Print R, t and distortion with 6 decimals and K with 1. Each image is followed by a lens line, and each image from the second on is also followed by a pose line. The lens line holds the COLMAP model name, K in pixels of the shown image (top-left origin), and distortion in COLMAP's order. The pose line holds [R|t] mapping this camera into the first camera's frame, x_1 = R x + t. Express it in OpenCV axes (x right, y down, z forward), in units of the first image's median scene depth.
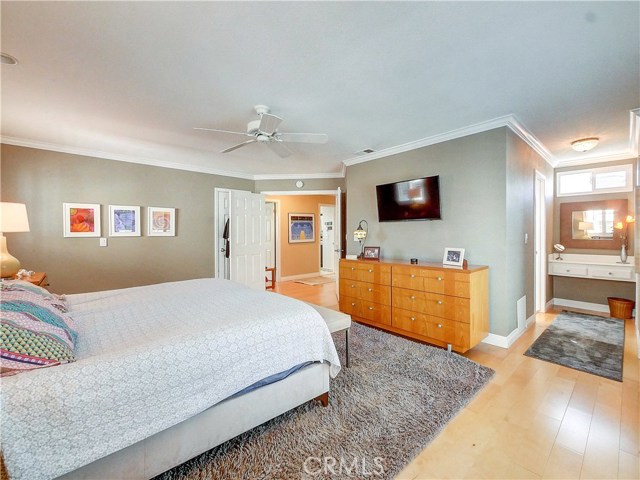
lens RADIAL K [[274.9, 0, 321.3], [0, 274.9, 236.9], [0, 0, 1]] dist [-0.001039, 0.000918]
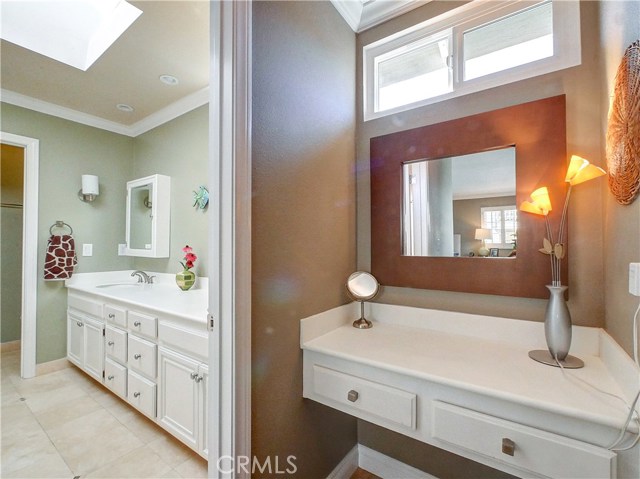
lens RADIAL K [[274.9, 0, 319.5], [0, 274.9, 242.1], [0, 0, 1]] dist [-0.001039, 0.000918]
pose [[0.979569, 0.003158, 0.201083, 0.762502], [0.002194, 0.999649, -0.026391, 0.000730], [-0.201096, 0.026293, 0.979219, 0.724267]]
